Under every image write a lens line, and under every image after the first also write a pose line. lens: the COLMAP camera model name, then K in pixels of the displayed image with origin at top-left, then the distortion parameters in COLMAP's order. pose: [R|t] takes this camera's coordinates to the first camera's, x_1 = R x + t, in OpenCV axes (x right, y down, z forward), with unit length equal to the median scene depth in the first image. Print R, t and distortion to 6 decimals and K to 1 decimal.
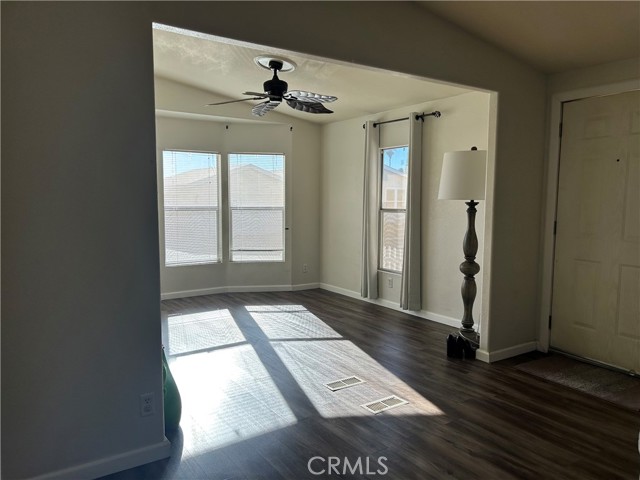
lens RADIAL K [[483.6, 0, 320.0], [0, 483.6, 241.1], [0, 0, 1]] dist [0.040972, -0.035853]
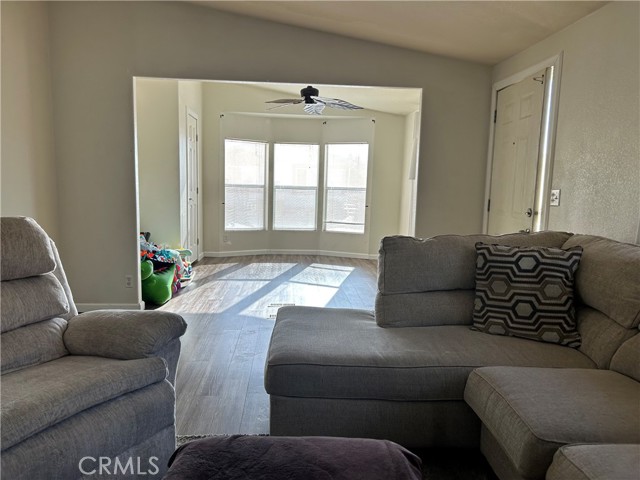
lens RADIAL K [[483.6, 0, 320.1], [0, 483.6, 240.0], [0, 0, 1]] dist [0.040972, -0.035853]
pose [[0.873229, 0.072415, -0.481899, 0.413798], [-0.063819, 0.997374, 0.034231, 0.024124], [0.483112, 0.000863, 0.875558, -0.097497]]
